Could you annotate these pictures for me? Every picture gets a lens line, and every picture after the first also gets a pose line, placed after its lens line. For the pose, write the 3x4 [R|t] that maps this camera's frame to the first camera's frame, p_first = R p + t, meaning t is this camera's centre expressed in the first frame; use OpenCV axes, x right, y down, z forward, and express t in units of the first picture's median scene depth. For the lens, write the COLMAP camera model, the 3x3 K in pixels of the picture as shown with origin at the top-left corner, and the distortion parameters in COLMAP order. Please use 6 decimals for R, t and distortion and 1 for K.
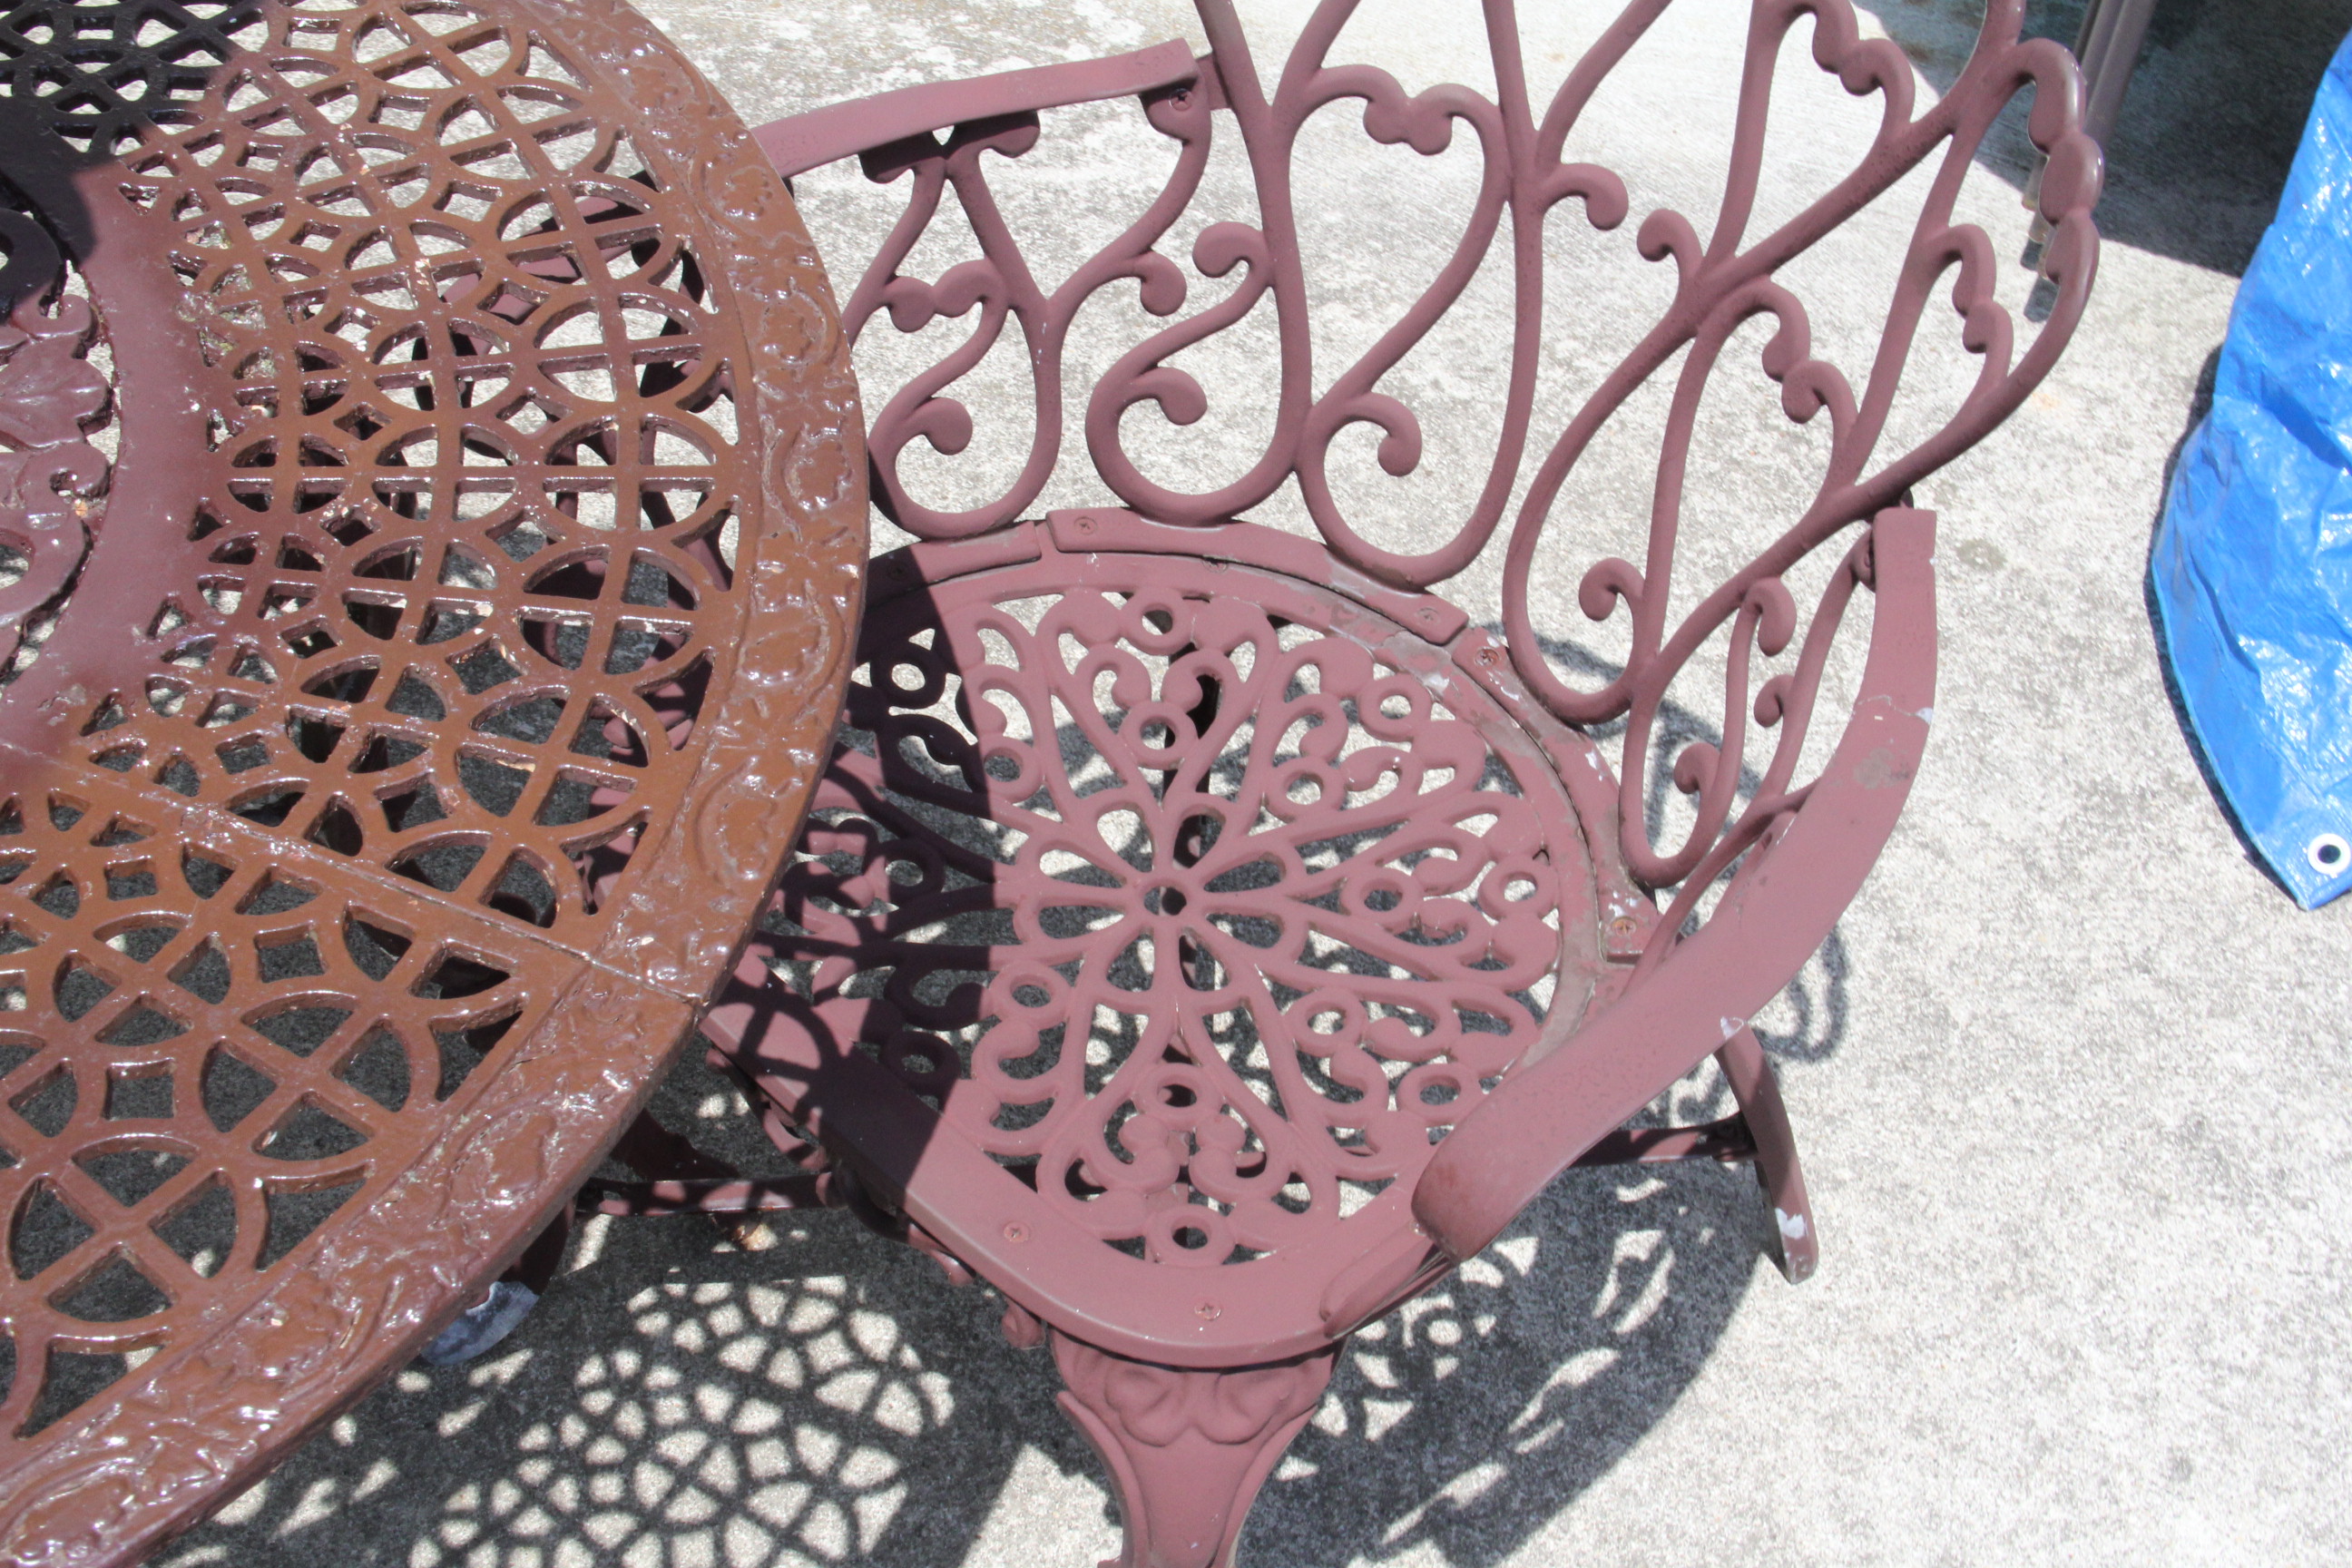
lens RADIAL K [[3255.5, 0, 1170.4], [0, 3255.5, 784.1], [0, 0, 1]] dist [0.082680, 0.000000]
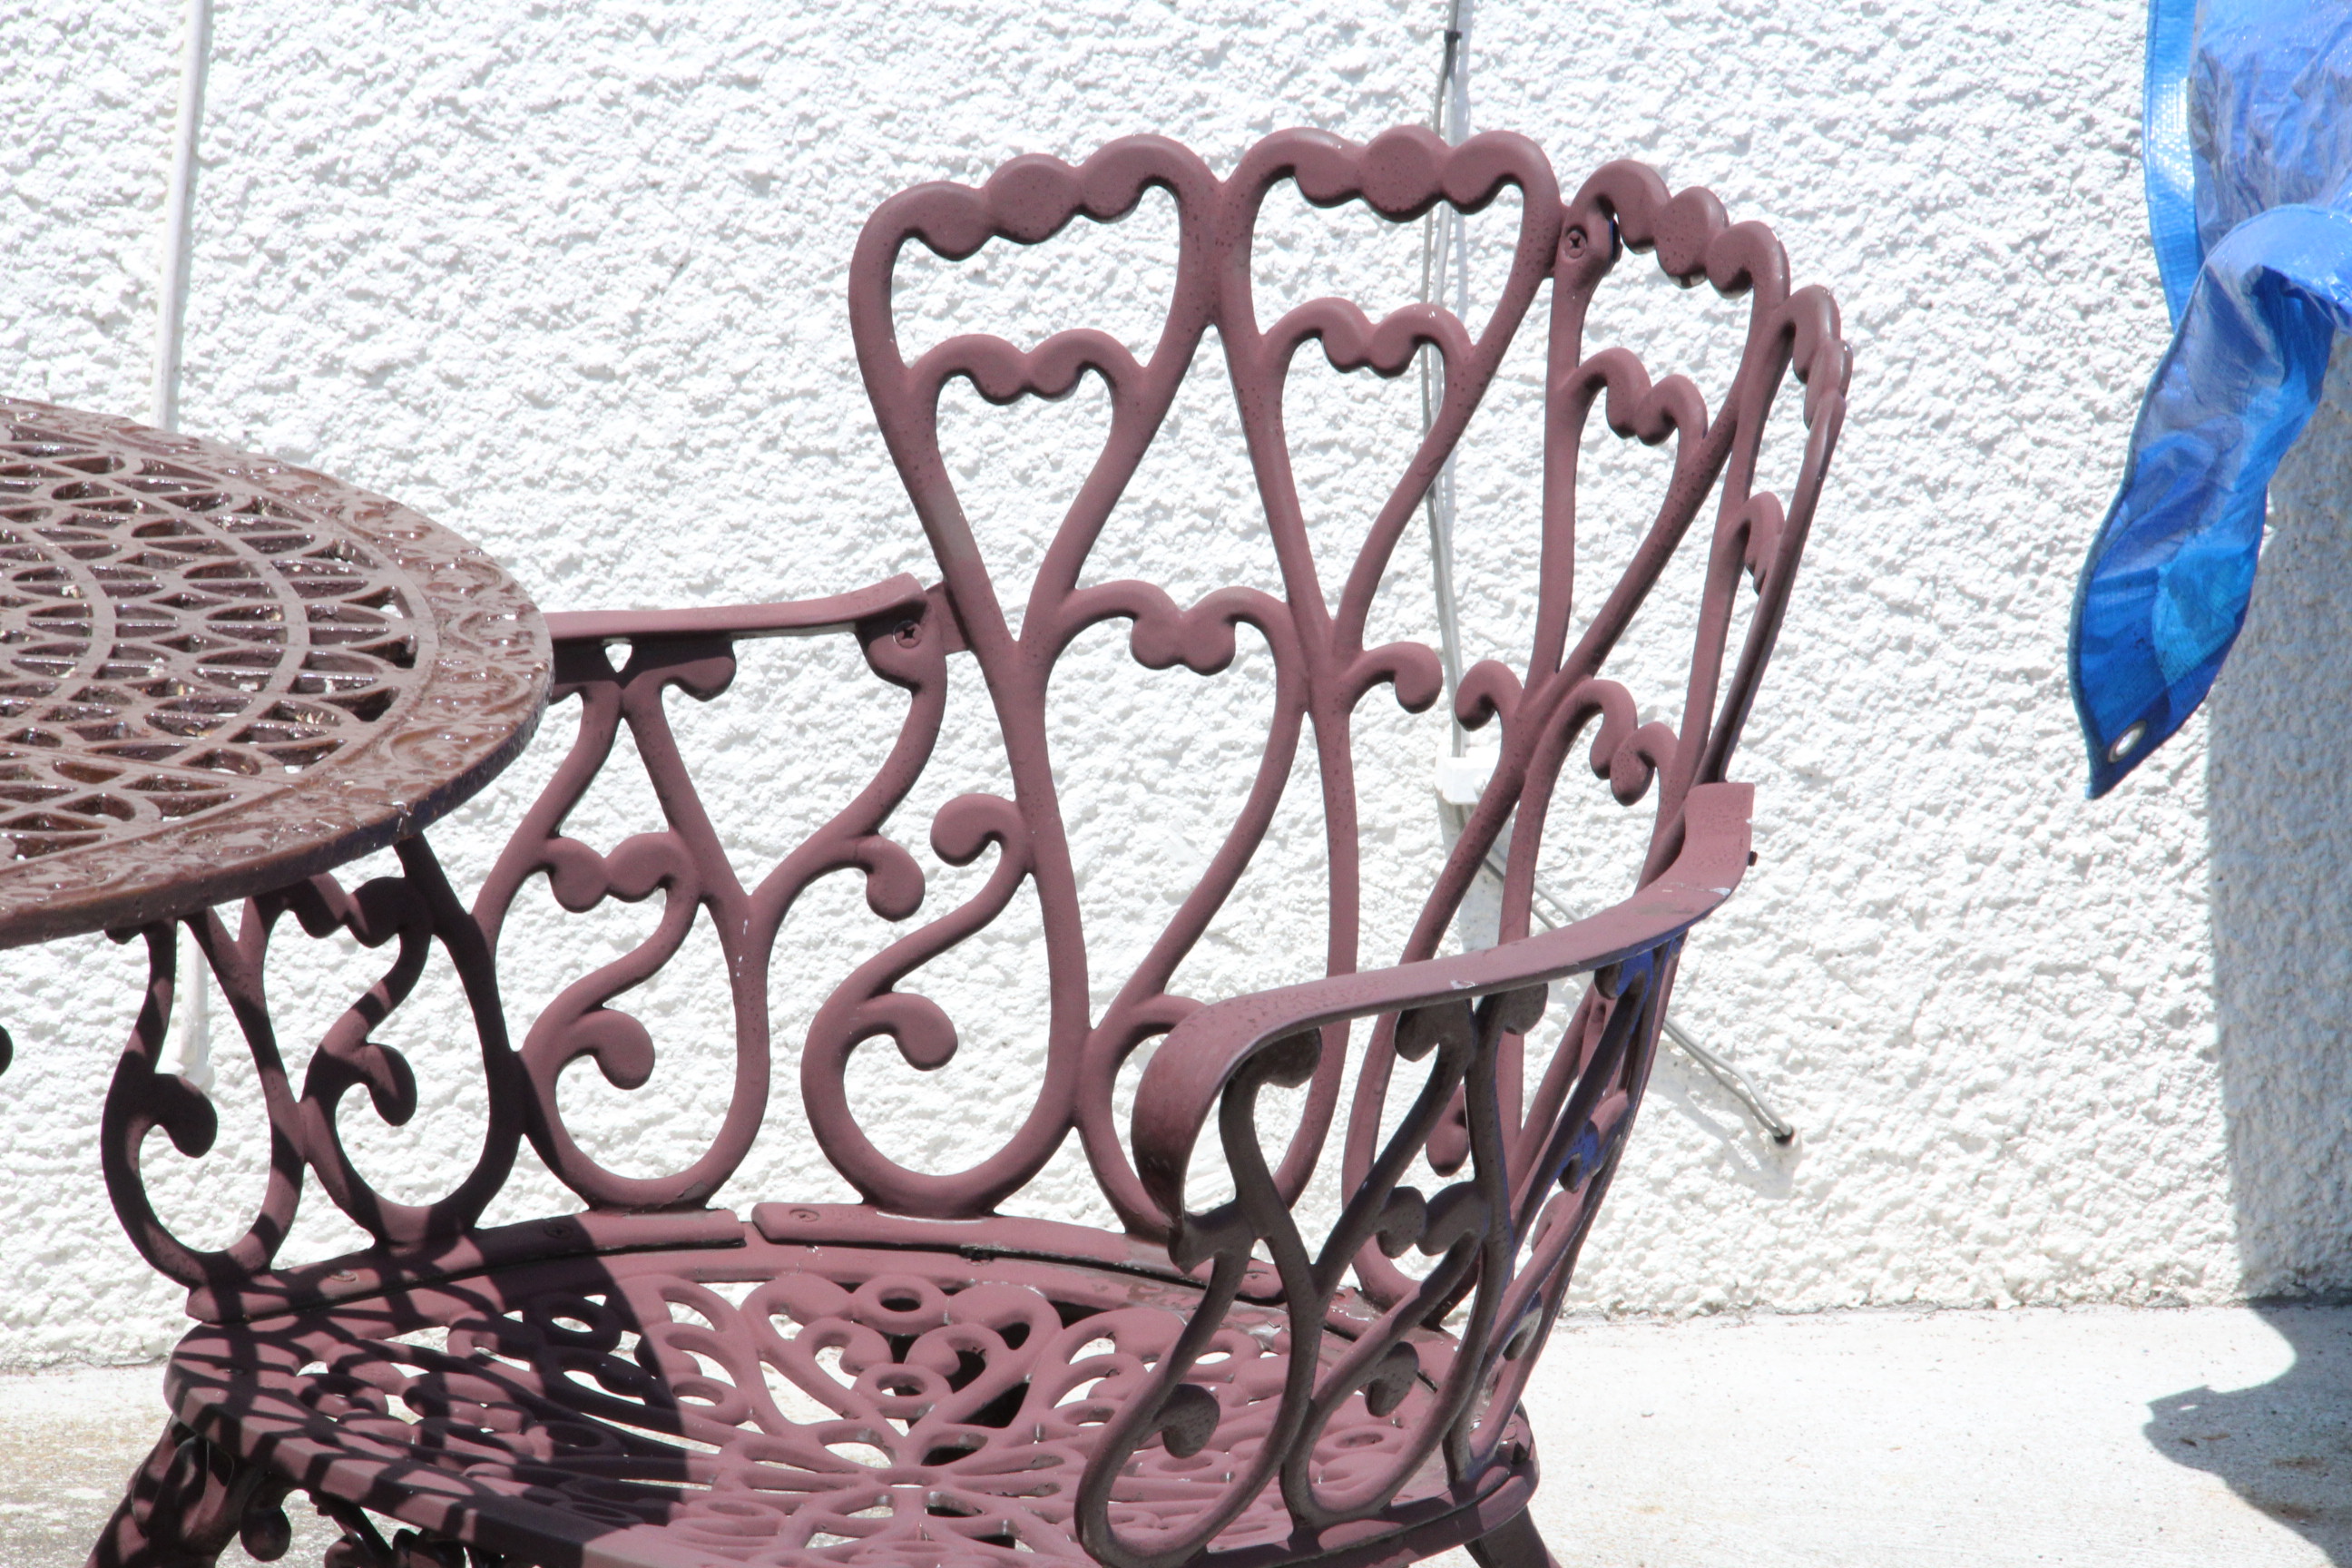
lens RADIAL K [[12292.9, 0, 1176.2], [0, 12292.9, 783.2], [0, 0, 1]] dist [1.553077, 0.000000]
pose [[0.999203, -0.039895, 0.001316, 0.060661], [0.033877, 0.830119, -0.556556, 1.437966], [0.021111, 0.556157, 0.830809, -1.439570]]
